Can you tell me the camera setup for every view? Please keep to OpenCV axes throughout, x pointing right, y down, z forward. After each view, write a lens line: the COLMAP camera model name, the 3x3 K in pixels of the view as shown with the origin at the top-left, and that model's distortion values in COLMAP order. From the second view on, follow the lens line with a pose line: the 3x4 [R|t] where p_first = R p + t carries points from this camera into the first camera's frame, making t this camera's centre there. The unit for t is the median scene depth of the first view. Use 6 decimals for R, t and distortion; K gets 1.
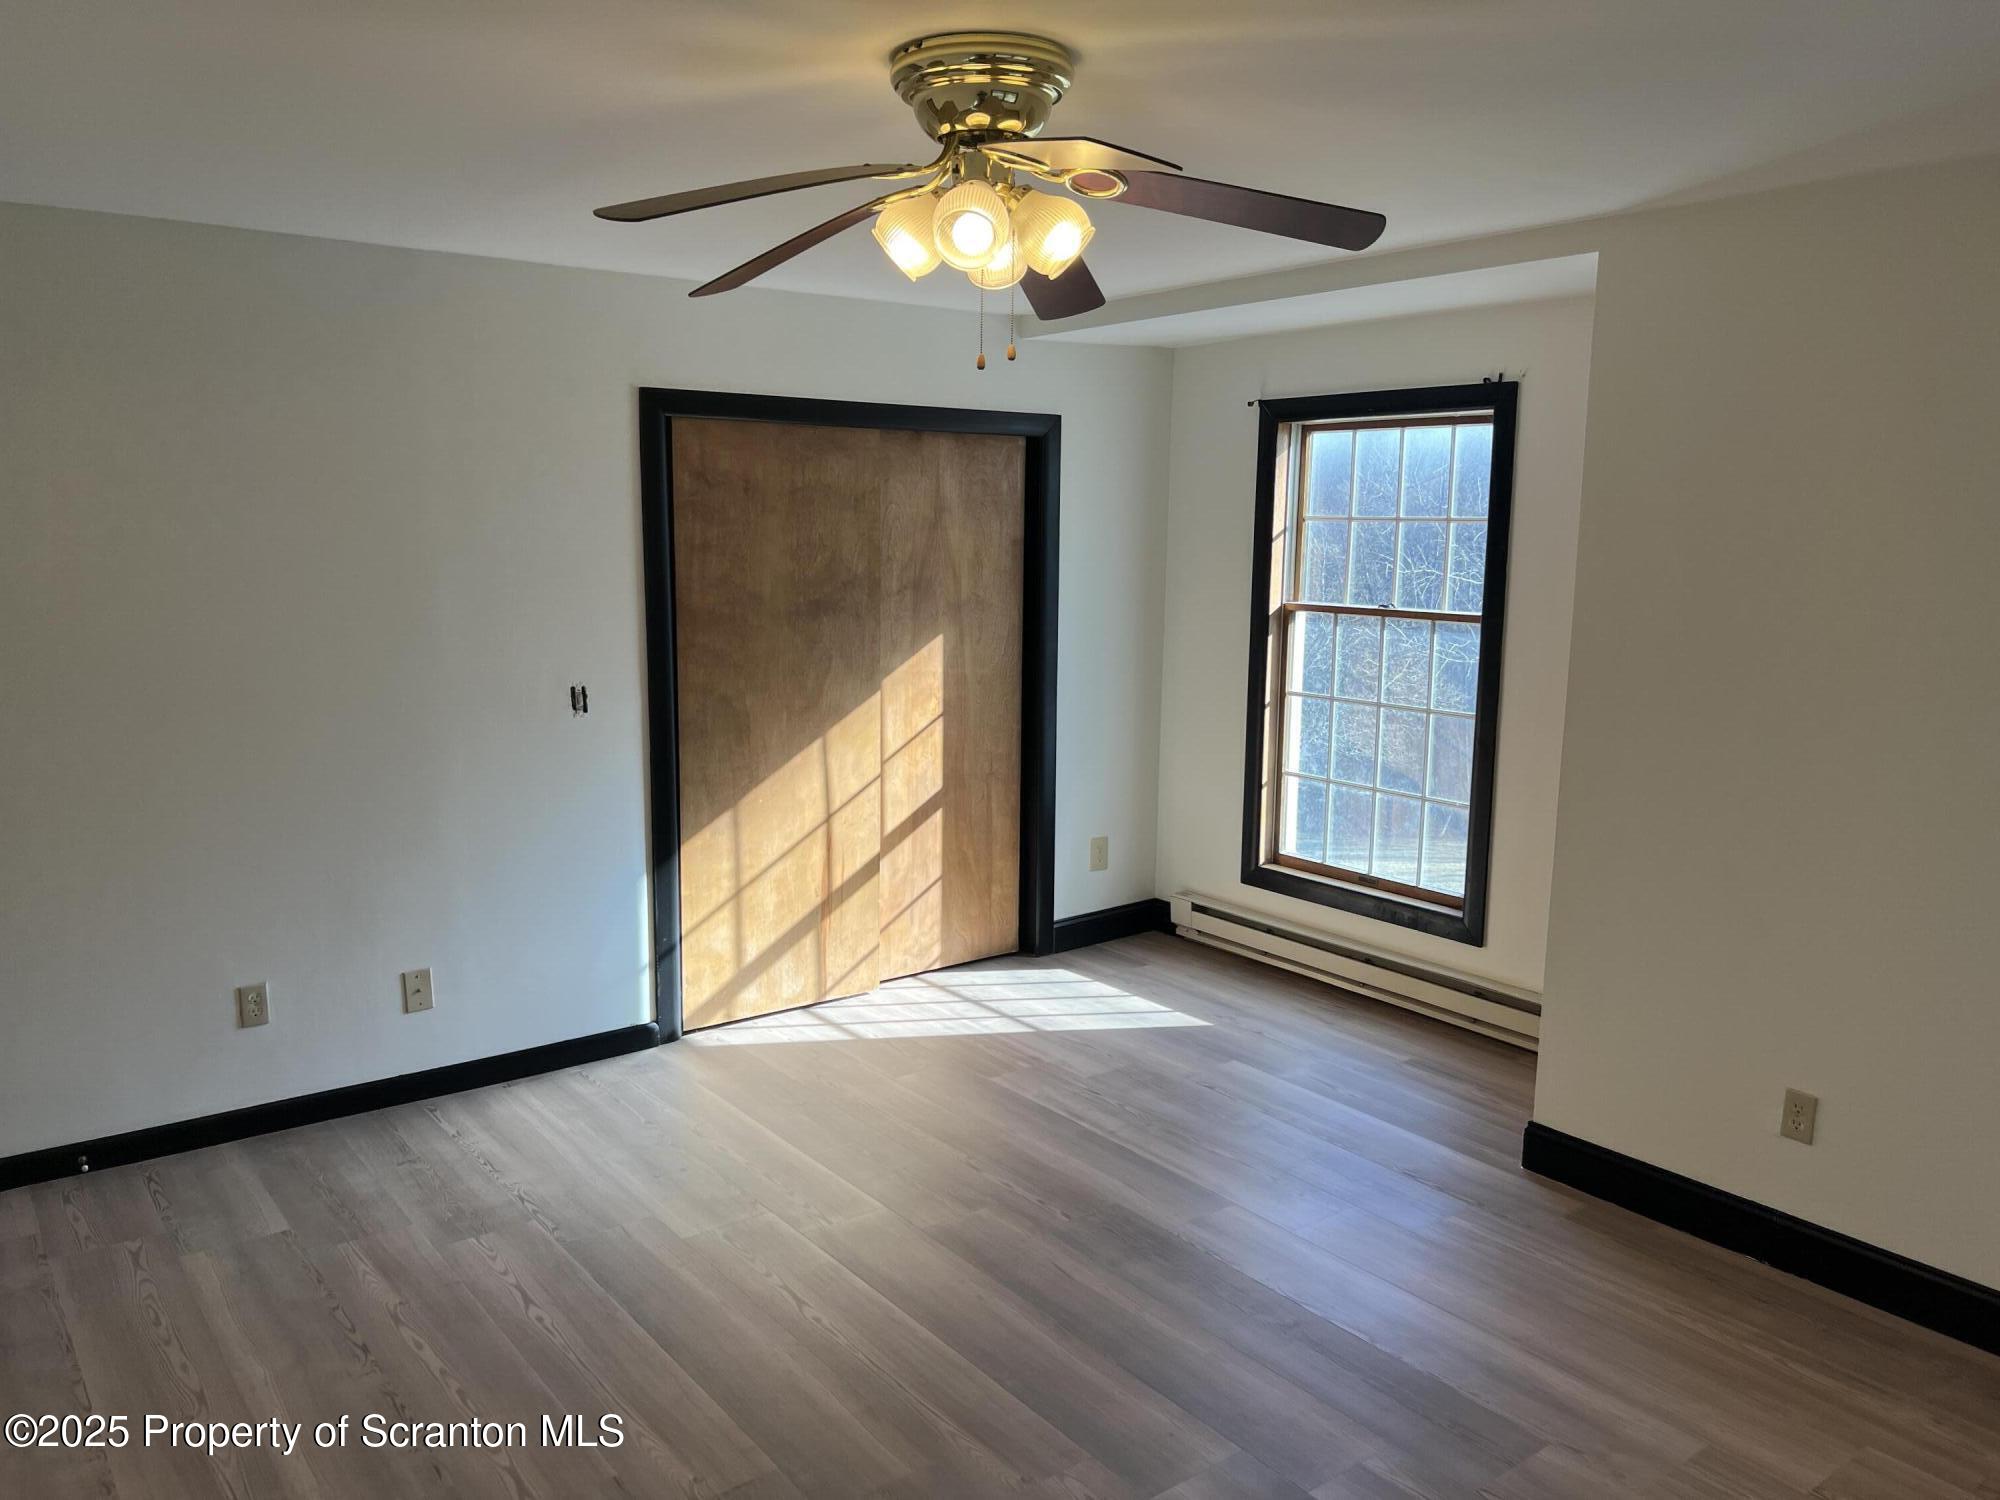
lens RADIAL K [[1497.1, 0, 1000.4], [0, 1497.1, 769.6], [0, 0, 1]] dist [0.042129, -0.043904]
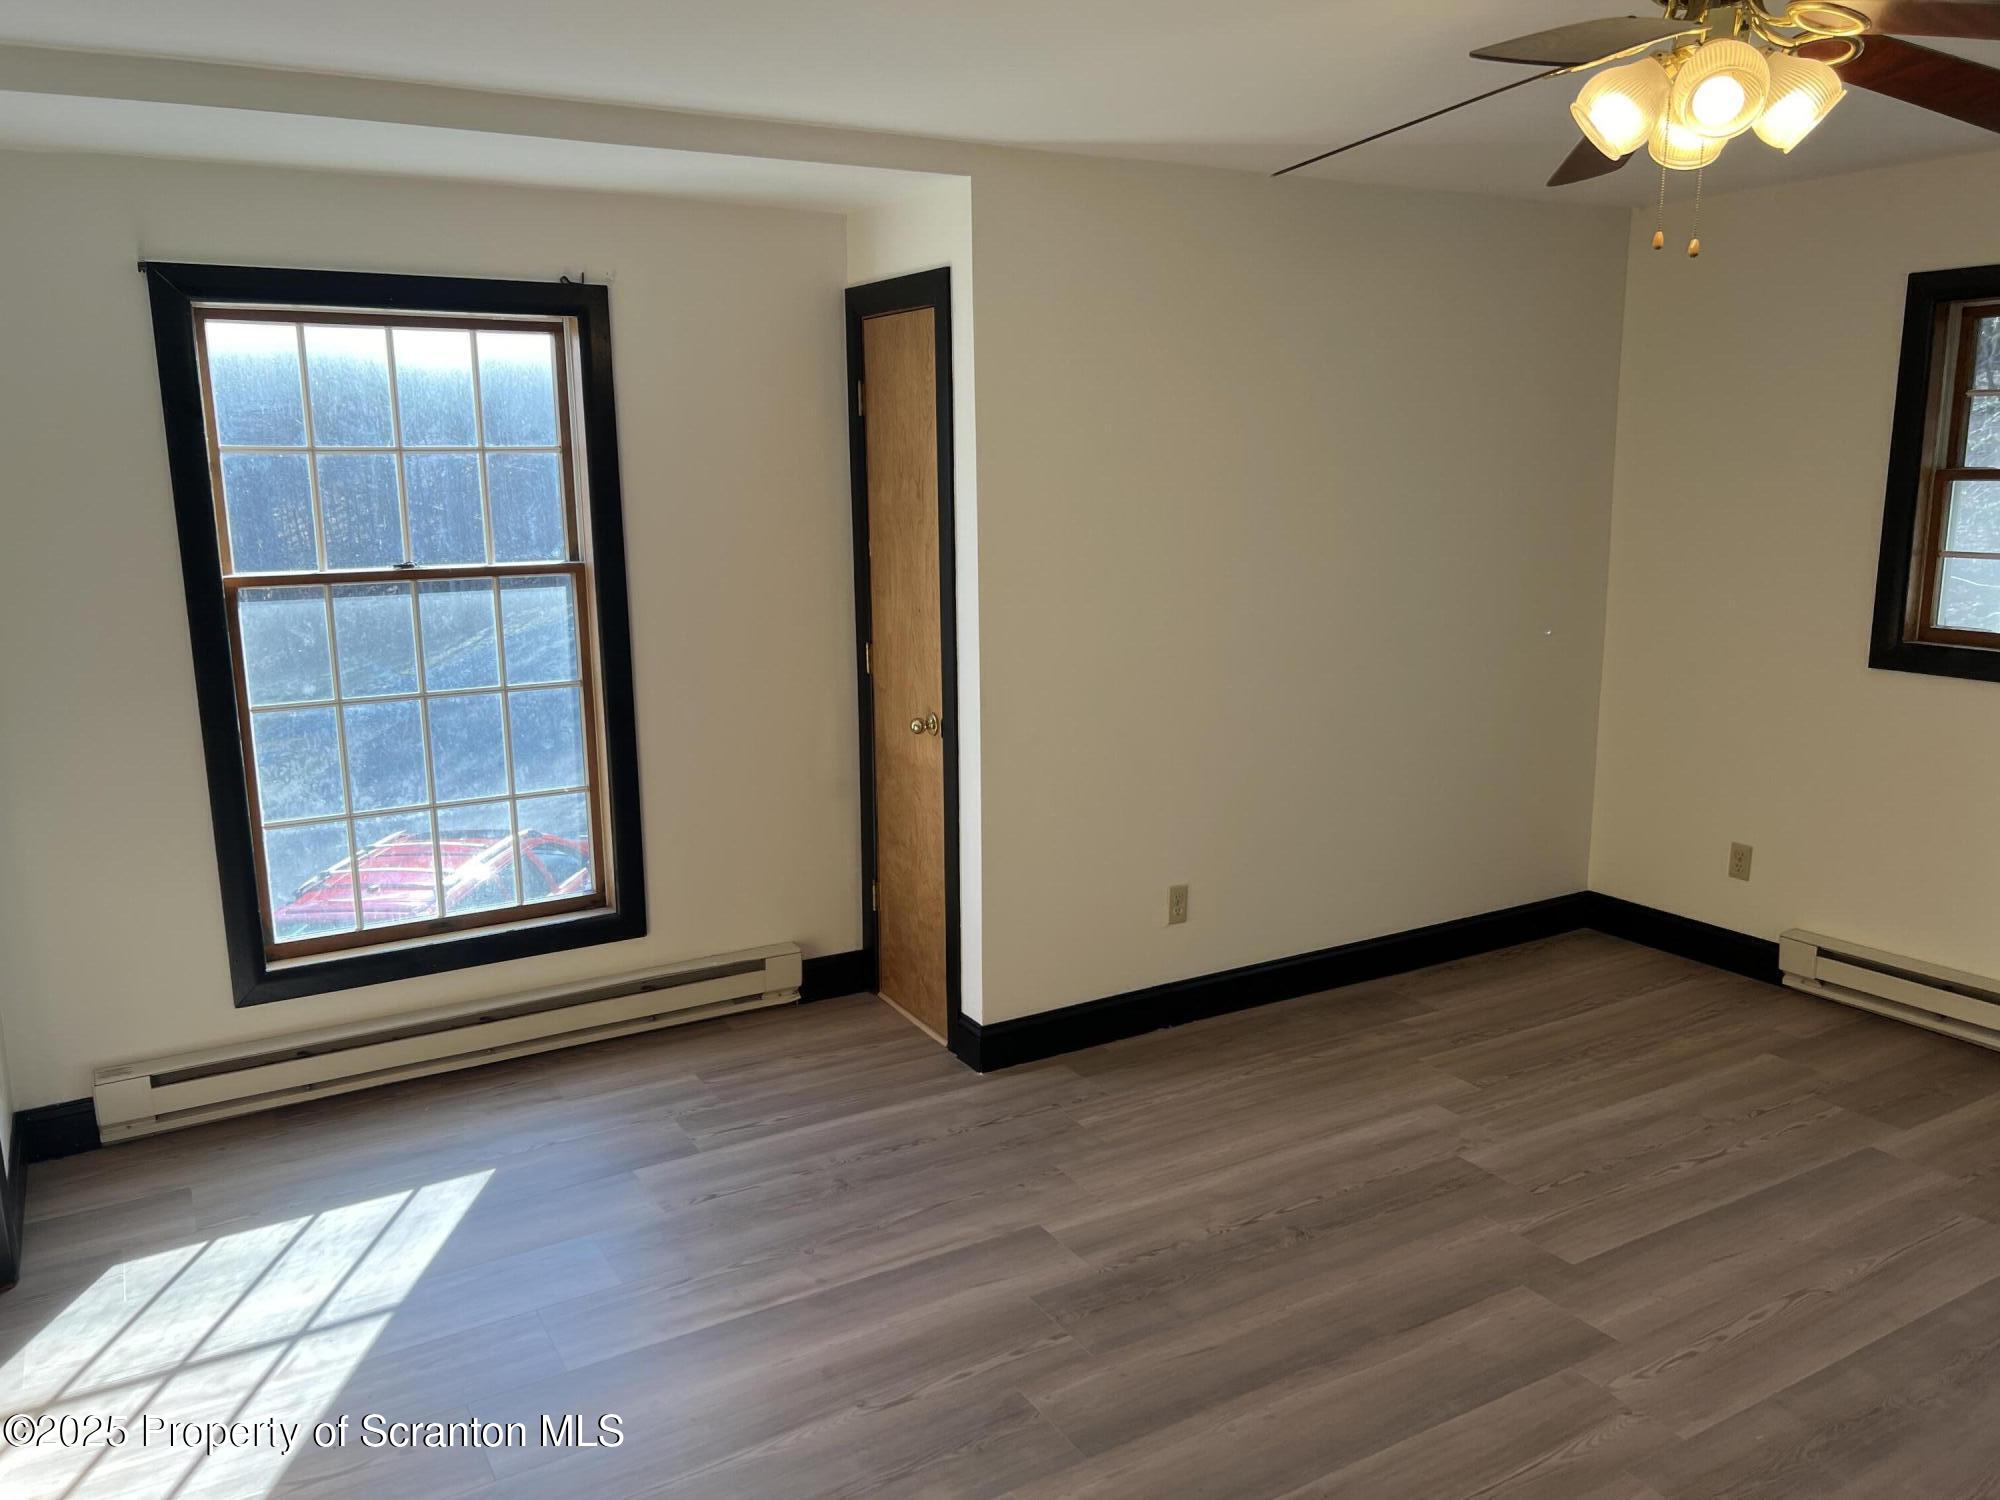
lens RADIAL K [[1506.4, 0, 1001.0], [0, 1506.4, 760.3], [0, 0, 1]] dist [0.067177, -0.076730]
pose [[0.118311, -0.208347, 0.970873, -0.516307], [0.179885, 0.966059, 0.185393, -0.112892], [-0.976547, 0.152711, 0.151774, 0.669274]]
